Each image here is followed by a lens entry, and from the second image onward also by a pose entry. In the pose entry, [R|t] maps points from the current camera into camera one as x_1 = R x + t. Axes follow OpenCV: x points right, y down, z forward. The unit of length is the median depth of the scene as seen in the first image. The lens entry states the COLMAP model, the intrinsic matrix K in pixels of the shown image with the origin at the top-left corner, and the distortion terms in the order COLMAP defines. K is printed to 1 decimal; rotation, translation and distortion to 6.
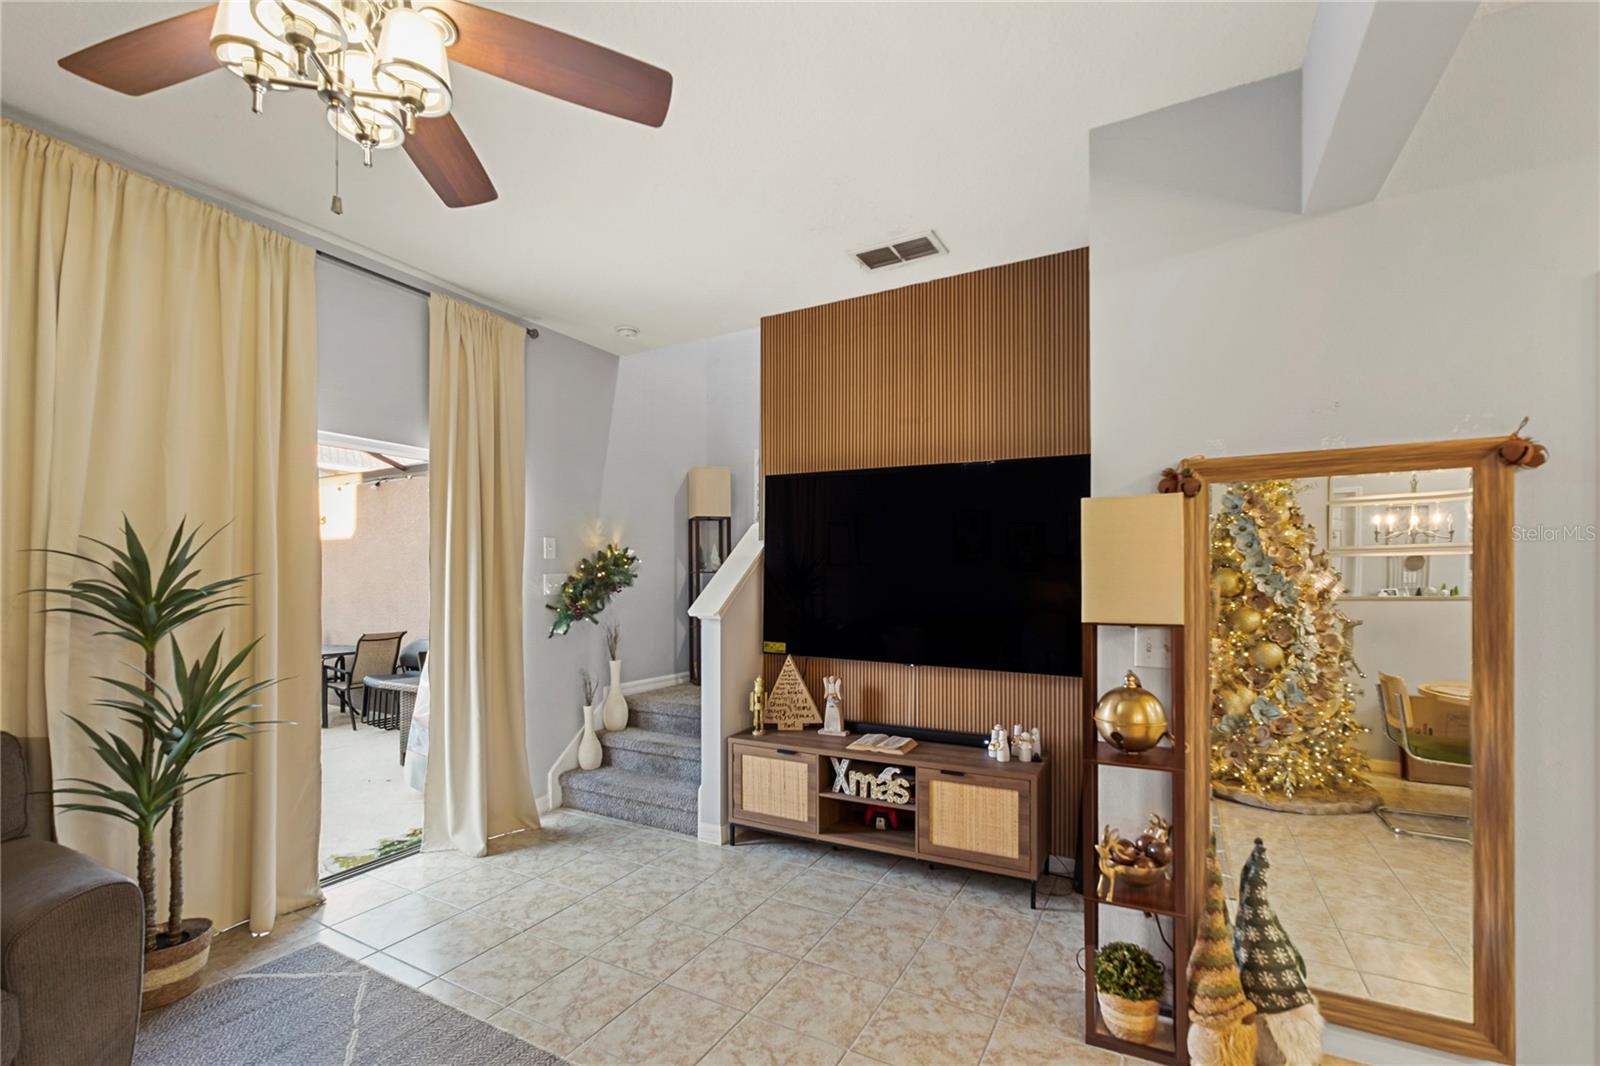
lens RADIAL K [[683.8, 0, 803.9], [0, 683.8, 575.5], [0, 0, 1]] dist [-0.001920, -0.000137]
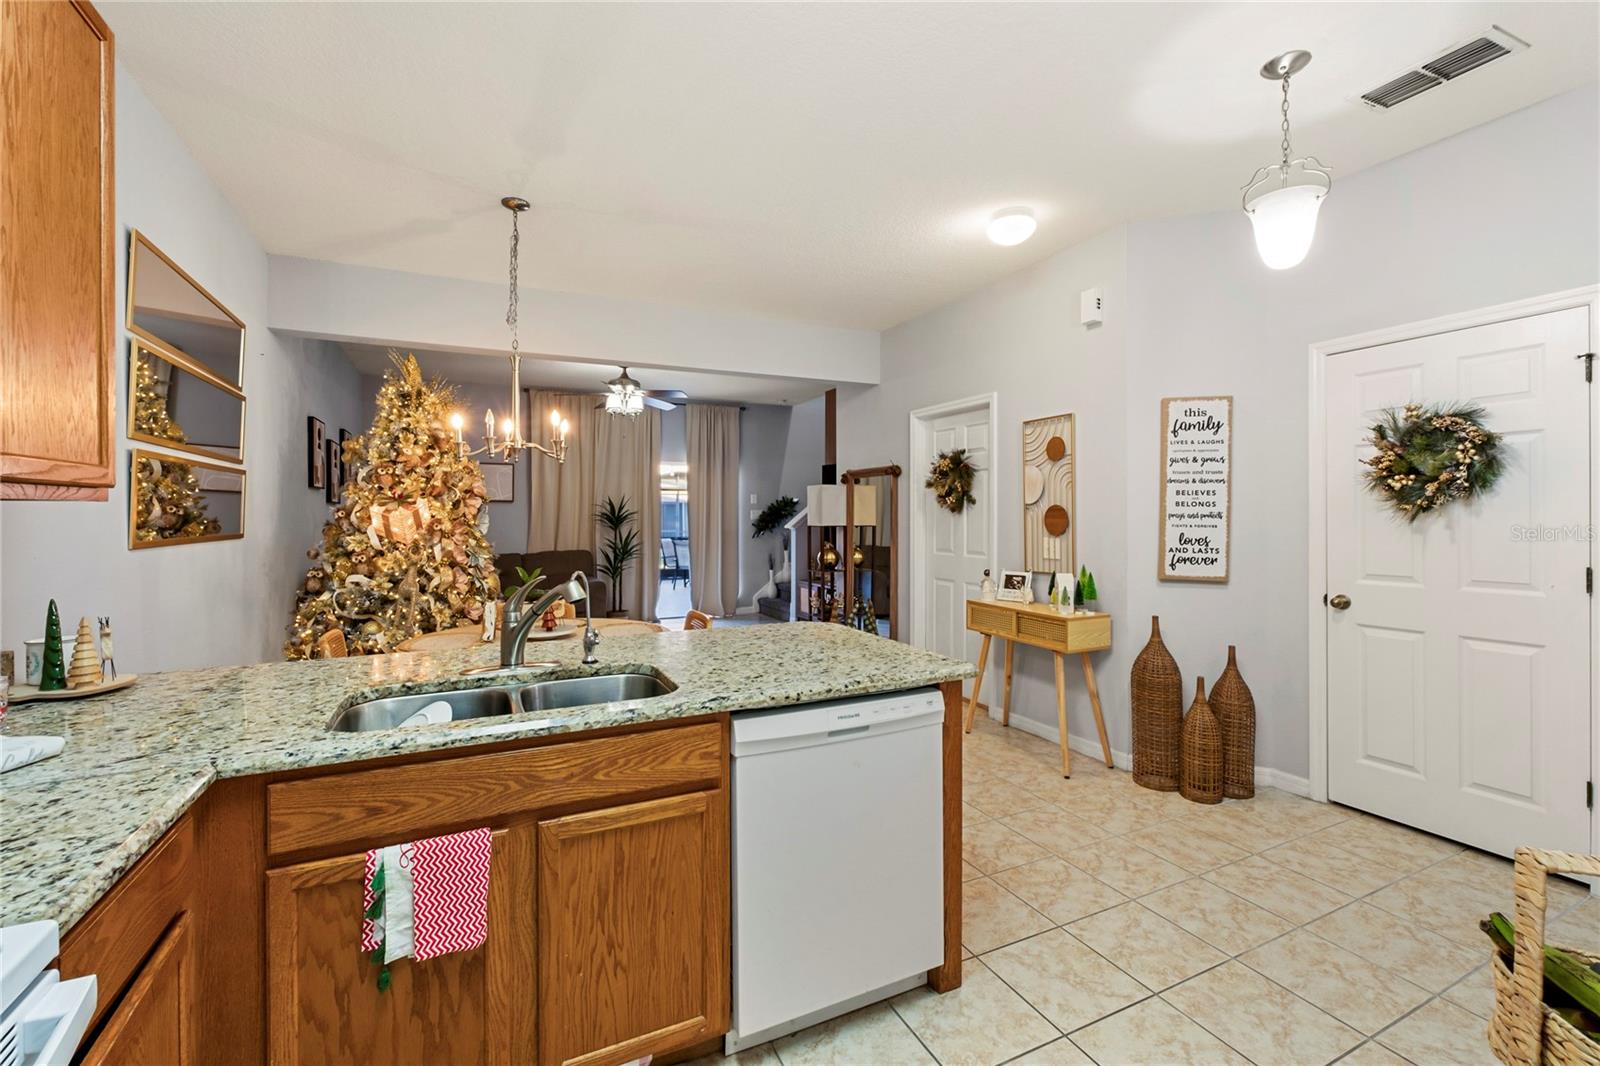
lens RADIAL K [[683.7, 0, 800.3], [0, 683.7, 520.9], [0, 0, 1]] dist [0.000166, 0.000583]
pose [[0.812893, 0.005729, -0.582385, 1.603055], [0.003628, 0.999882, 0.014900, -0.000872], [0.582401, -0.014225, 0.812777, -1.132554]]
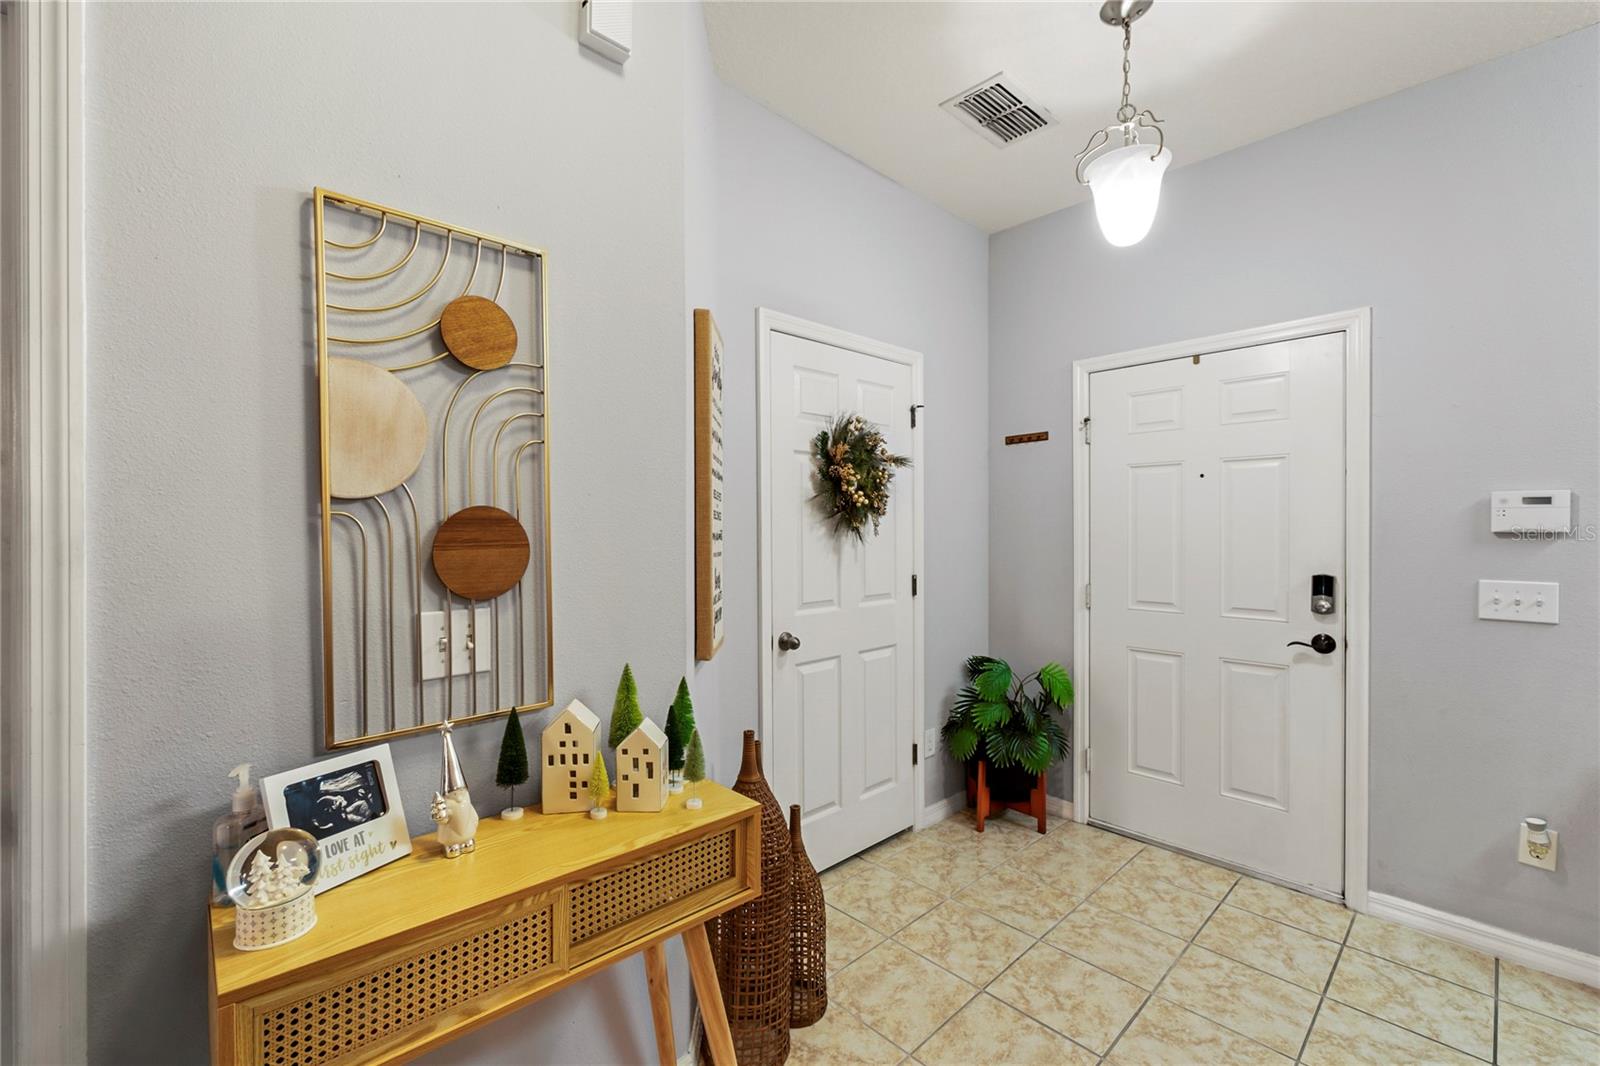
lens RADIAL K [[668.4, 0, 800.0], [0, 668.4, 533.0], [0, 0, 1]] dist [-0.000771, 0.000025]
pose [[0.303081, 0.000103, 0.952965, 0.827392], [0.000335, 1.000000, -0.000214, 0.007108], [-0.952965, 0.000384, 0.303081, 0.005908]]
